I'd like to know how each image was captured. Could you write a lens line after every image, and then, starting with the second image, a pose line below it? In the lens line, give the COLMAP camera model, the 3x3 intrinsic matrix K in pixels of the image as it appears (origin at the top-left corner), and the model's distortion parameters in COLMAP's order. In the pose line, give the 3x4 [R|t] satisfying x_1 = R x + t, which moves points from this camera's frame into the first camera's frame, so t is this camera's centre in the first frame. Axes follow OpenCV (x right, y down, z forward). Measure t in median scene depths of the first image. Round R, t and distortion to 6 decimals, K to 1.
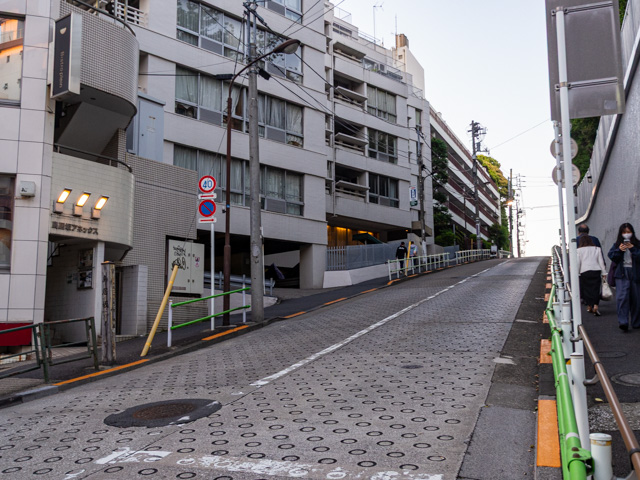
lens RADIAL K [[655.3, 0, 320.0], [0, 655.3, 240.0], [0, 0, 1]] dist [0.017846, 0.015877]
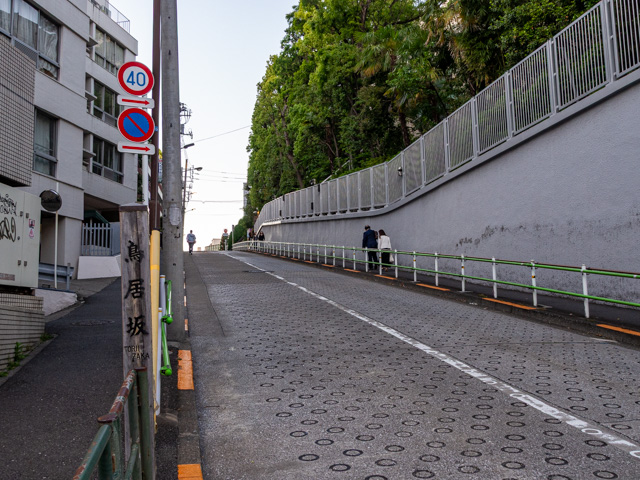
lens RADIAL K [[655.3, 0, 320.0], [0, 655.3, 240.0], [0, 0, 1]] dist [0.017846, 0.015877]
pose [[0.843661, 0.066362, 0.532759, -0.111104], [-0.072043, 0.997350, -0.010148, 0.012700], [-0.532021, -0.029821, 0.846206, 0.169499]]
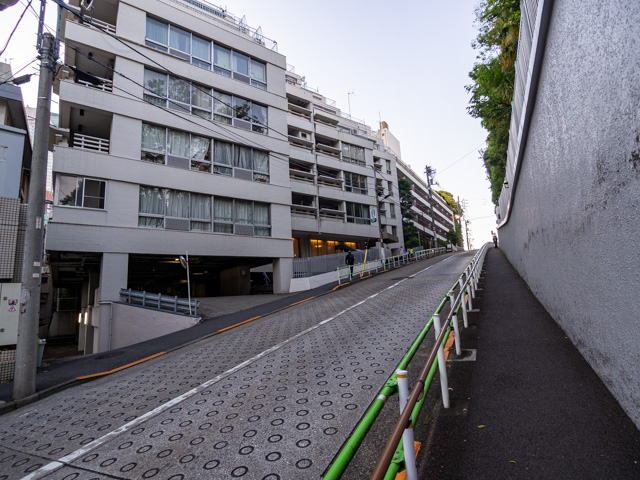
lens RADIAL K [[342.5, 0, 320.0], [0, 342.5, 240.0], [0, 0, 1]] dist [-0.001408, -0.000200]
pose [[0.989870, -0.071420, -0.122703, 0.104342], [0.068924, 0.997322, -0.024474, -0.004781], [0.124122, 0.015769, 0.992142, 0.249740]]
